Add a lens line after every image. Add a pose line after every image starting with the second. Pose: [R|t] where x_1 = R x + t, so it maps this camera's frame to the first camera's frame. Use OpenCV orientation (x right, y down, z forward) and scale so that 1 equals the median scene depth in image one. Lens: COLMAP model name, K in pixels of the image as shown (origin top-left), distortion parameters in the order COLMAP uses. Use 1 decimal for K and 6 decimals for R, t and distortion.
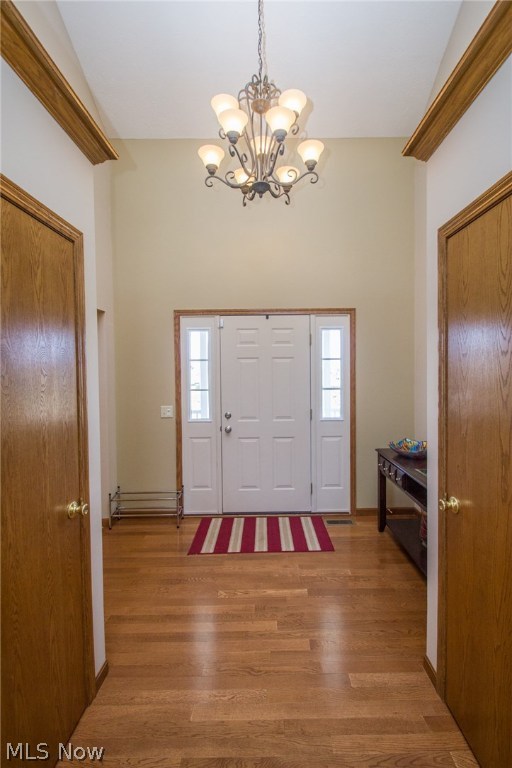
lens RADIAL K [[360.7, 0, 260.2], [0, 360.7, 381.0], [0, 0, 1]] dist [-0.018437, 0.000008]
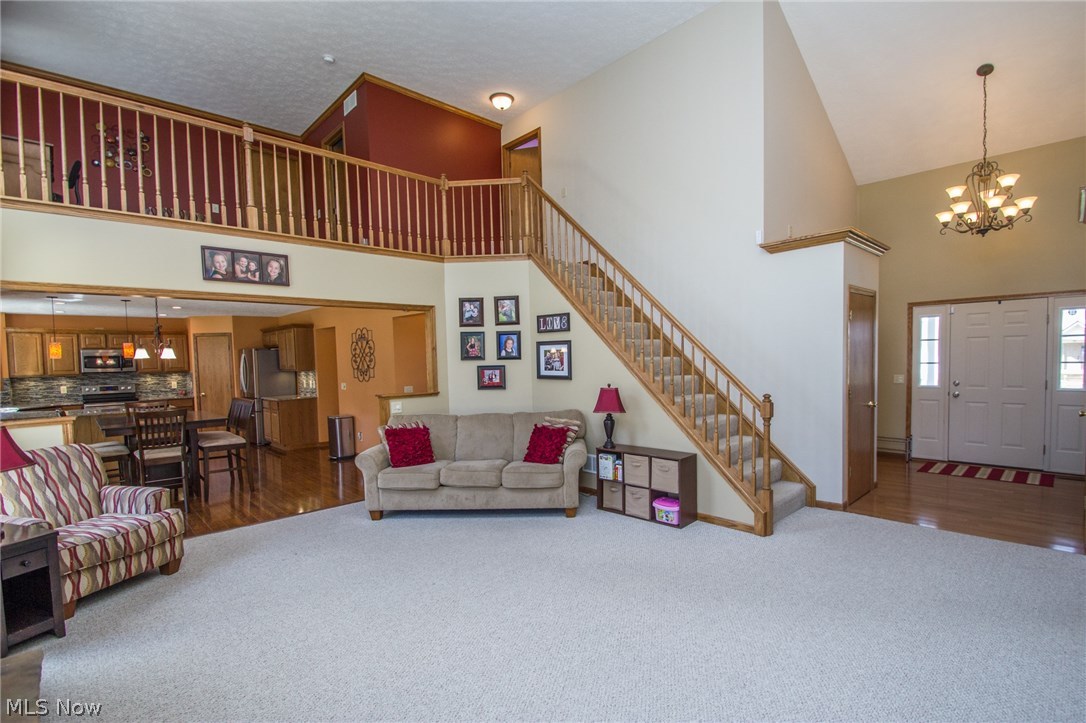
lens RADIAL K [[510.0, 0, 546.2], [0, 510.0, 385.3], [0, 0, 1]] dist [-0.018437, 0.000008]
pose [[0.702948, 0.031515, -0.710543, 0.155053], [-0.015827, 0.999464, 0.028672, 0.074954], [0.711065, -0.008910, 0.703070, -1.256566]]
